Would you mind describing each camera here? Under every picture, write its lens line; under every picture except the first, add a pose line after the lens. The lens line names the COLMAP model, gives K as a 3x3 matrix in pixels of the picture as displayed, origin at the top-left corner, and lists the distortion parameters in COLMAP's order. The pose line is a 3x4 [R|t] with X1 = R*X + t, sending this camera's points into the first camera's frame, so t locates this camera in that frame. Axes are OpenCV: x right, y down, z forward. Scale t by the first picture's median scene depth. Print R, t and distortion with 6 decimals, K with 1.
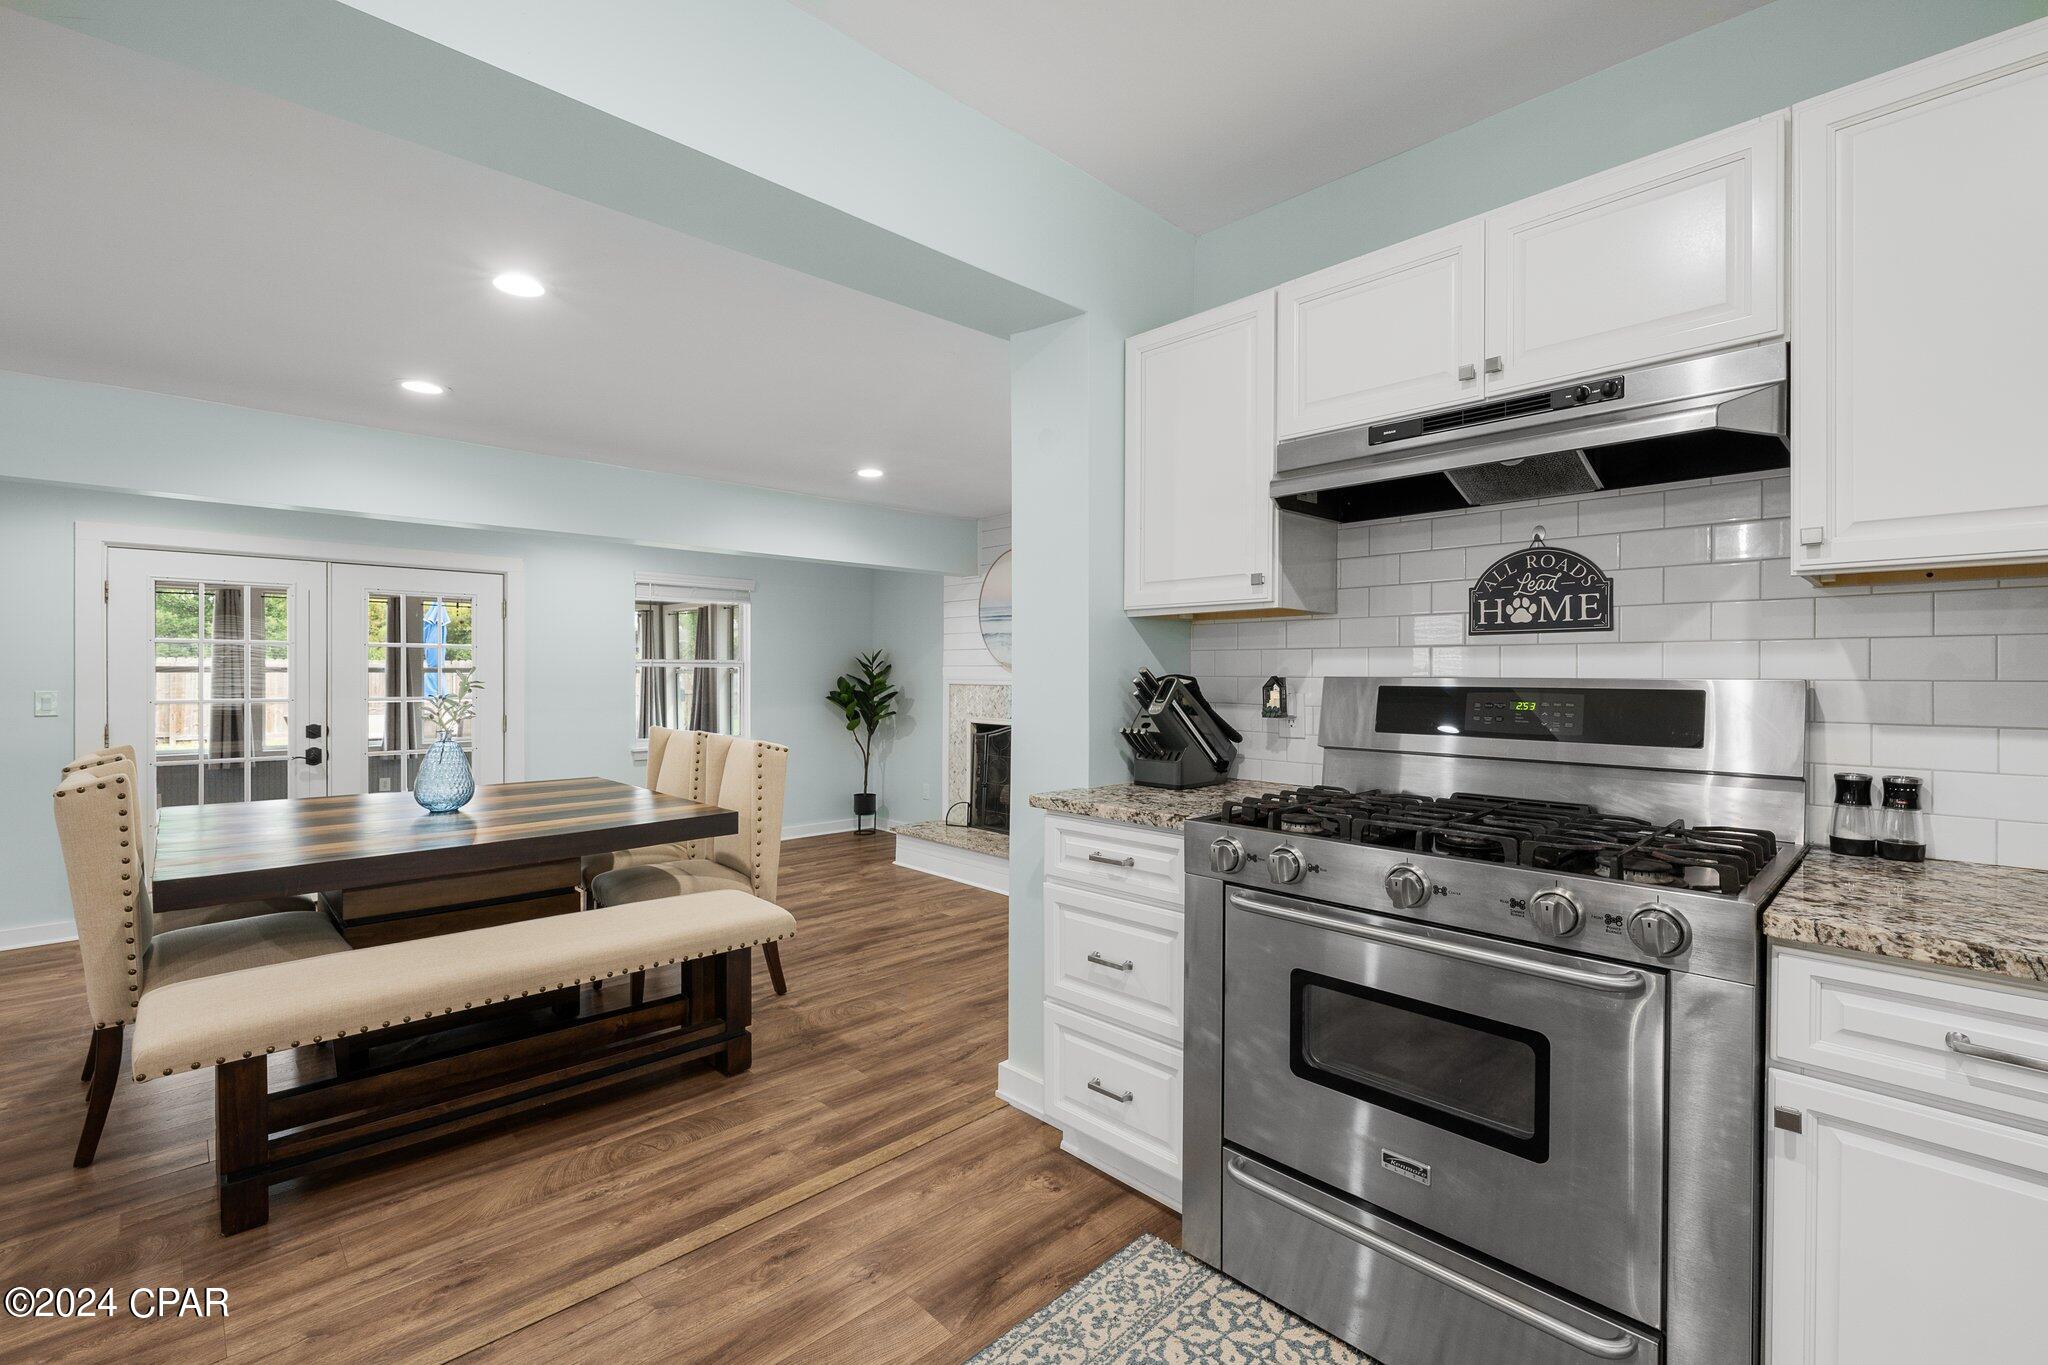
lens RADIAL K [[889.6, 0, 1017.1], [0, 889.6, 675.4], [0, 0, 1]] dist [0.004836, 0.000292]
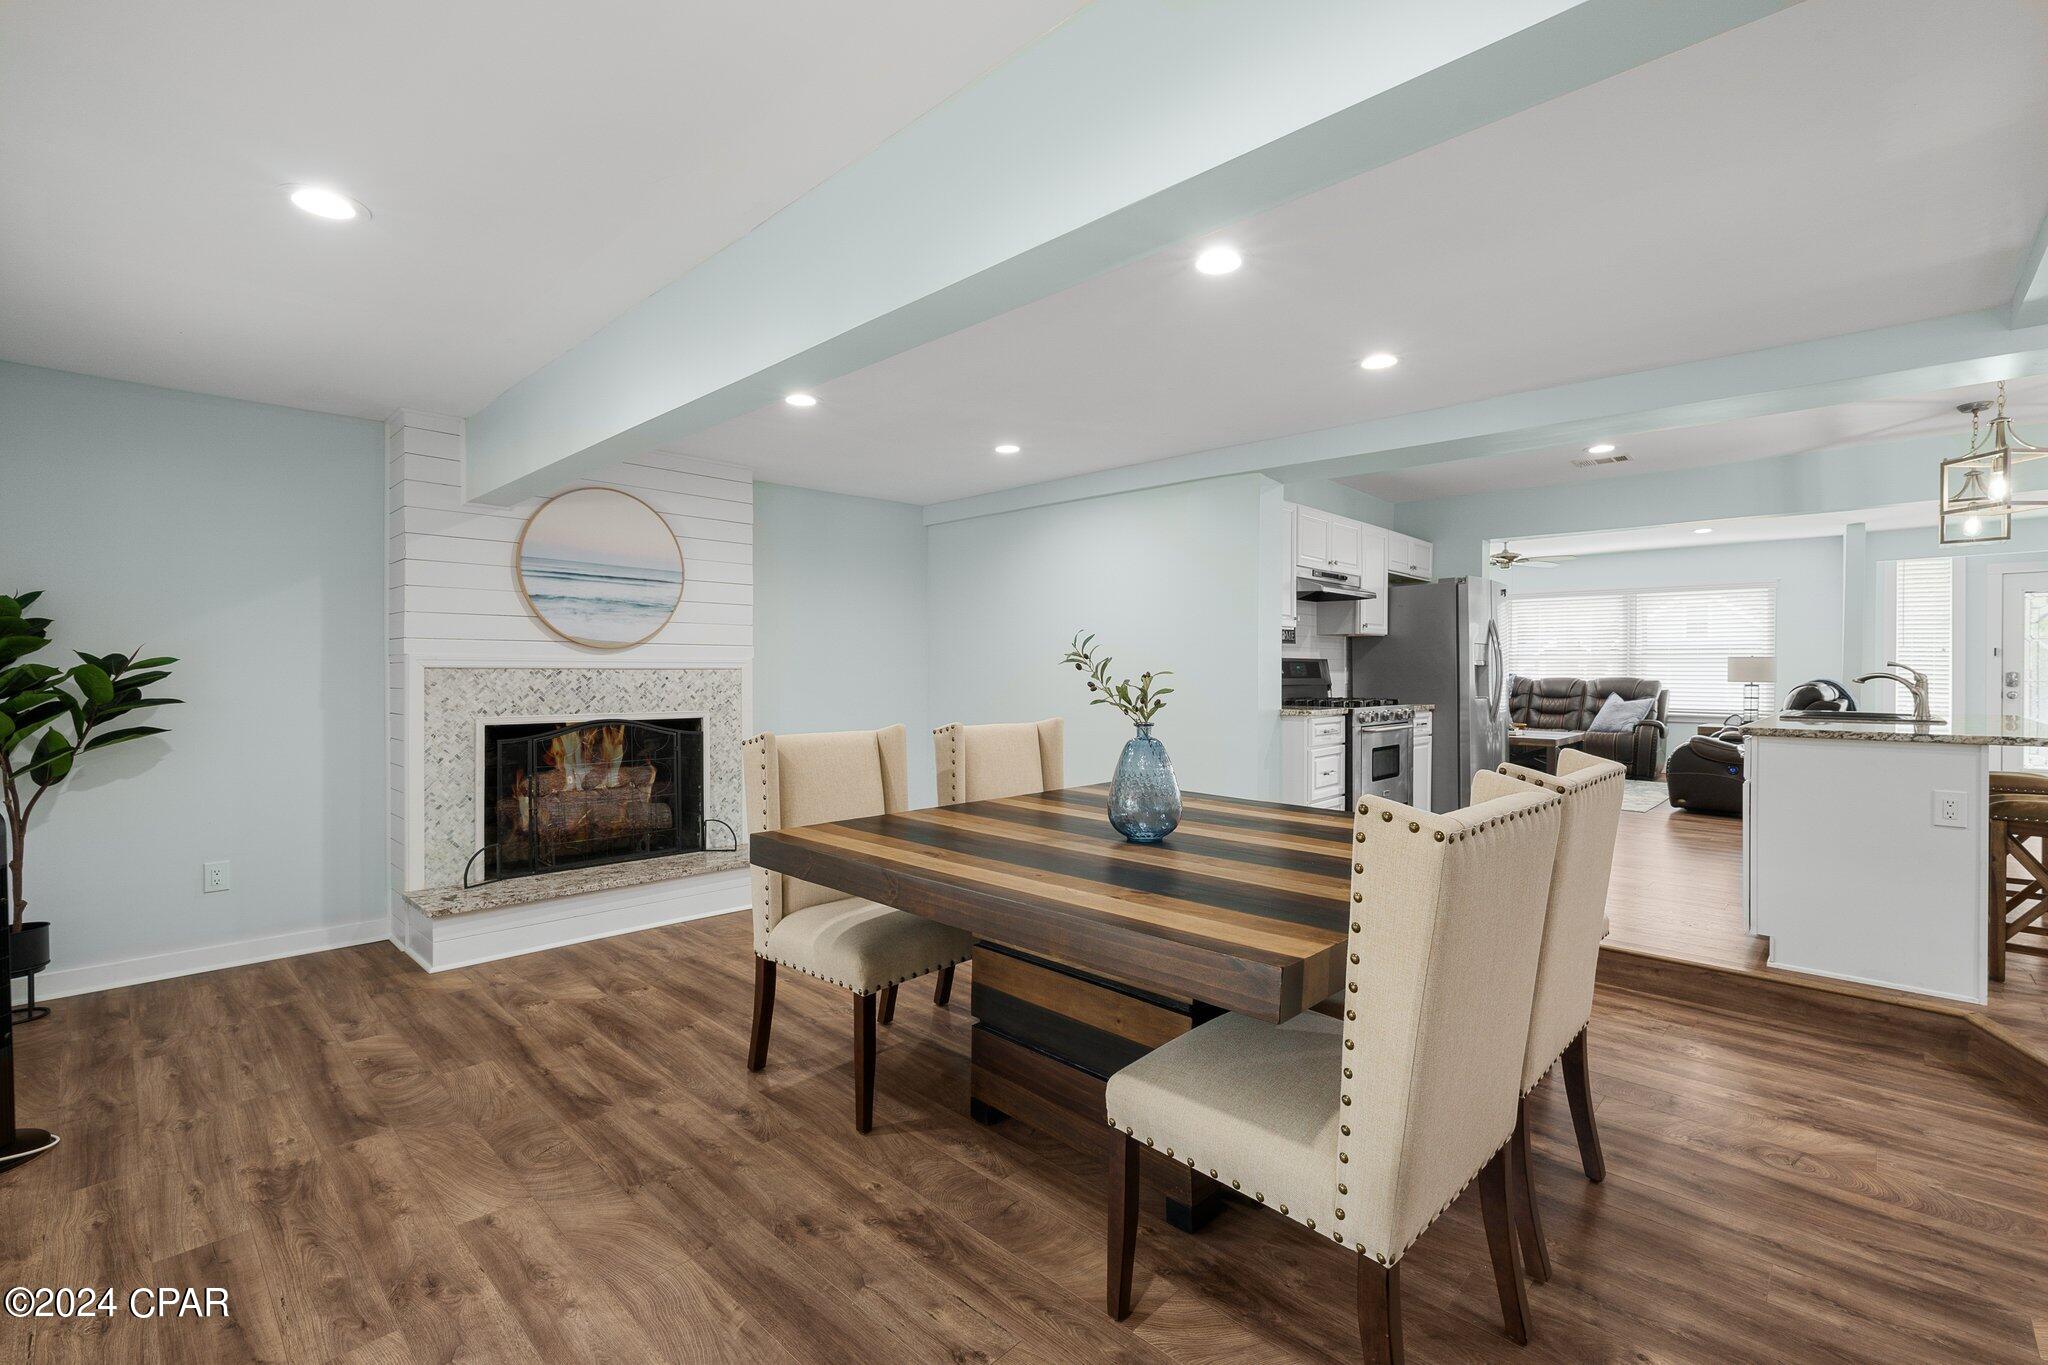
lens RADIAL K [[889.6, 0, 1025.1], [0, 889.6, 668.6], [0, 0, 1]] dist [0.004836, 0.000292]
pose [[-0.050877, 0.000494, 0.998705, -2.236677], [0.001274, 0.999999, -0.000430, 0.035145], [-0.998704, 0.001251, -0.050877, 1.931631]]
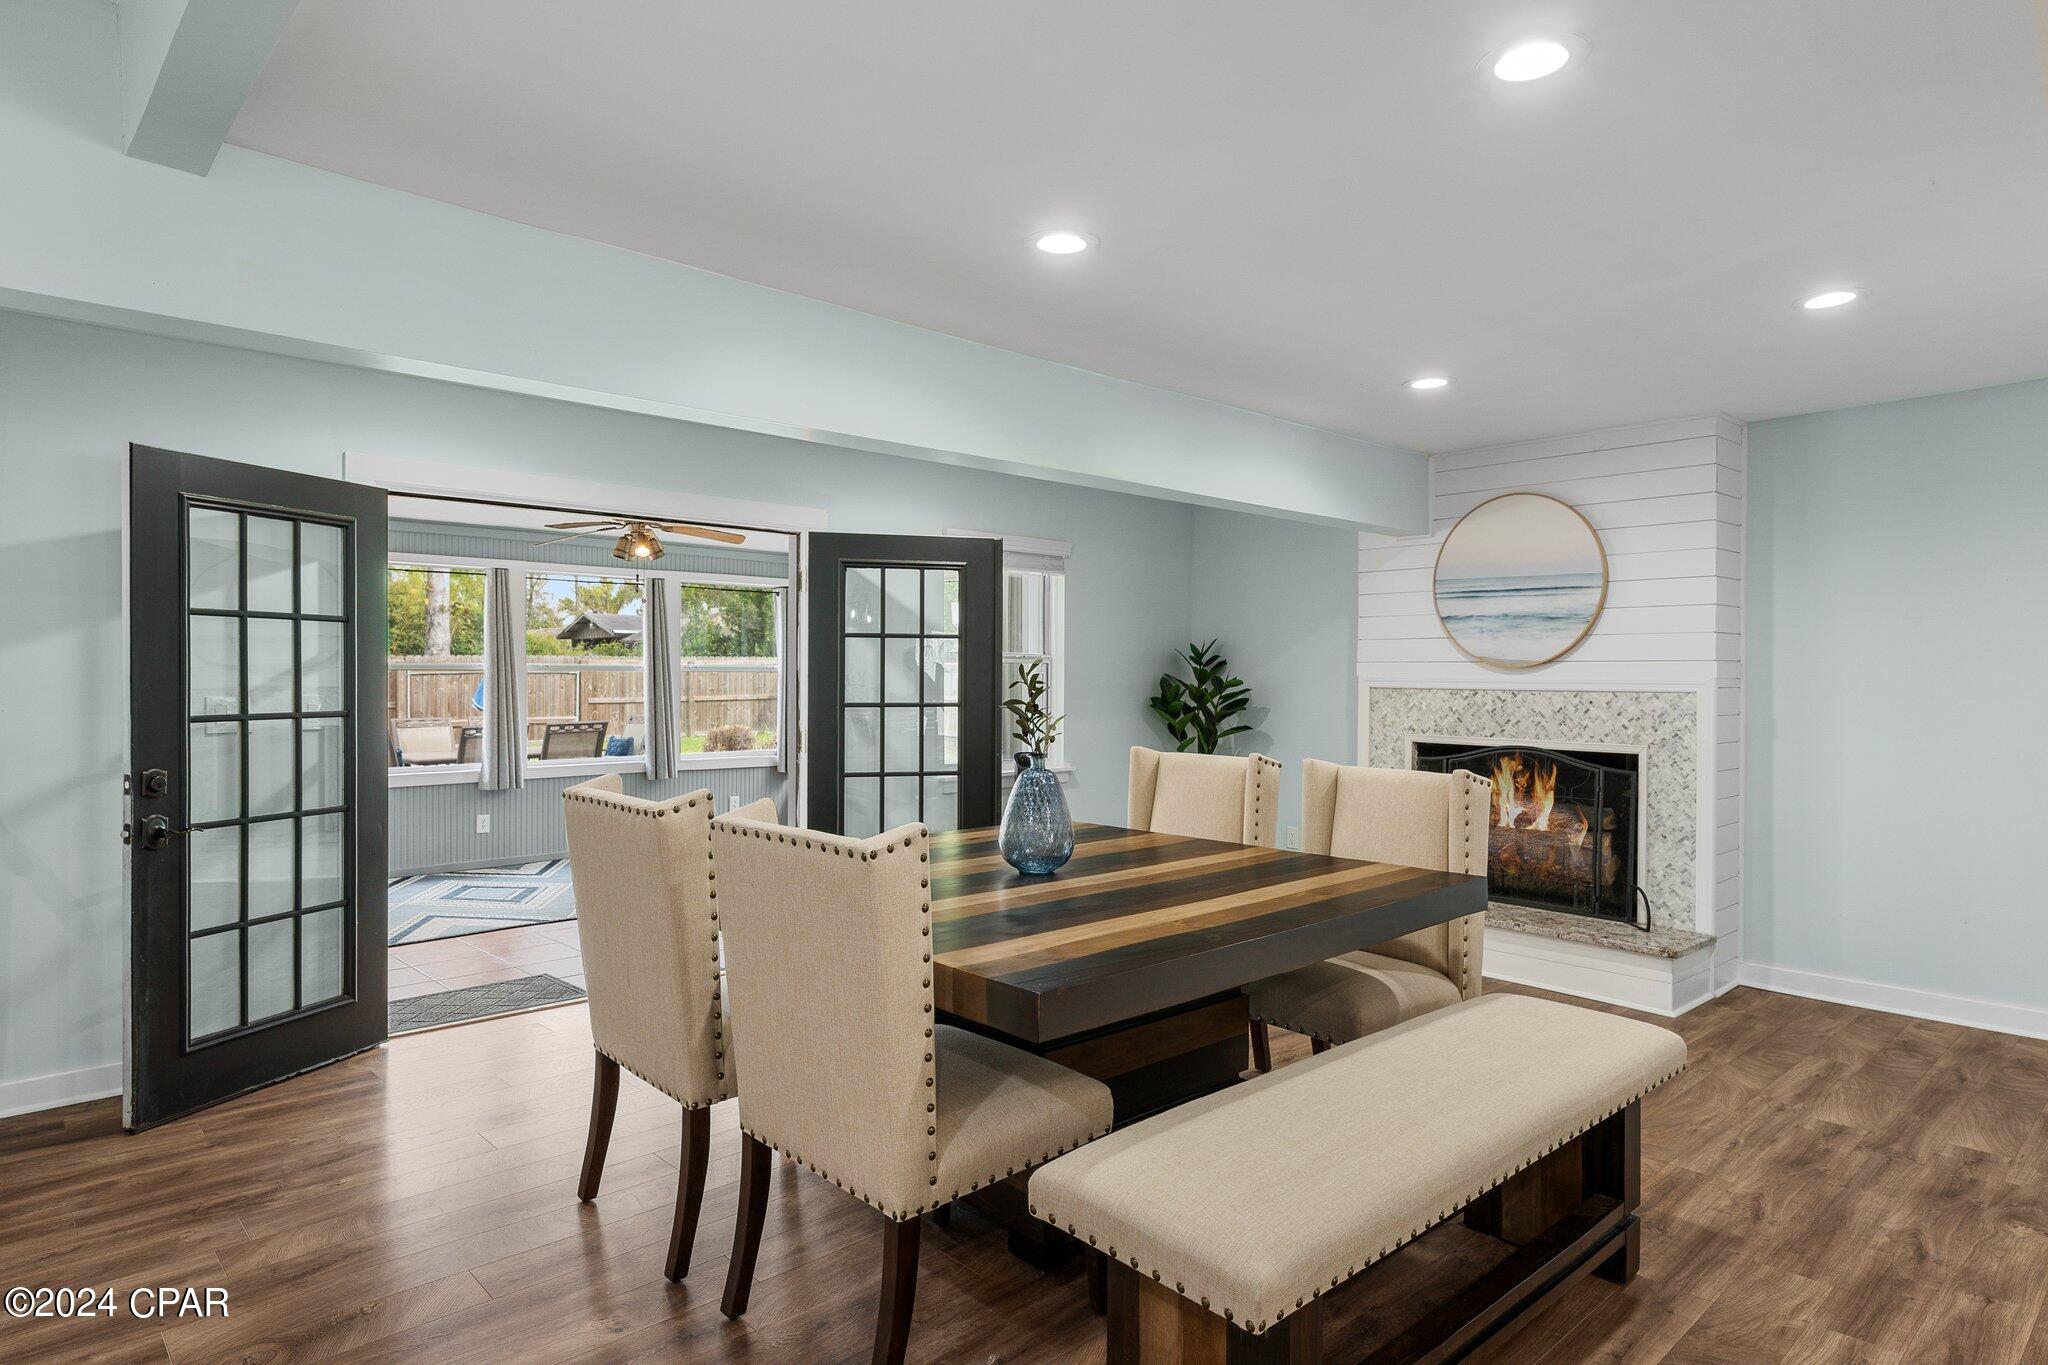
lens RADIAL K [[1187.8, 0, 1036.4], [0, 1187.8, 675.0], [0, 0, 1]] dist [0.003004, 0.003621]
pose [[0.999990, 0.003259, -0.003067, -1.060775], [-0.003263, 0.999994, -0.001404, 0.006119], [0.003063, 0.001414, 0.999994, 0.171123]]
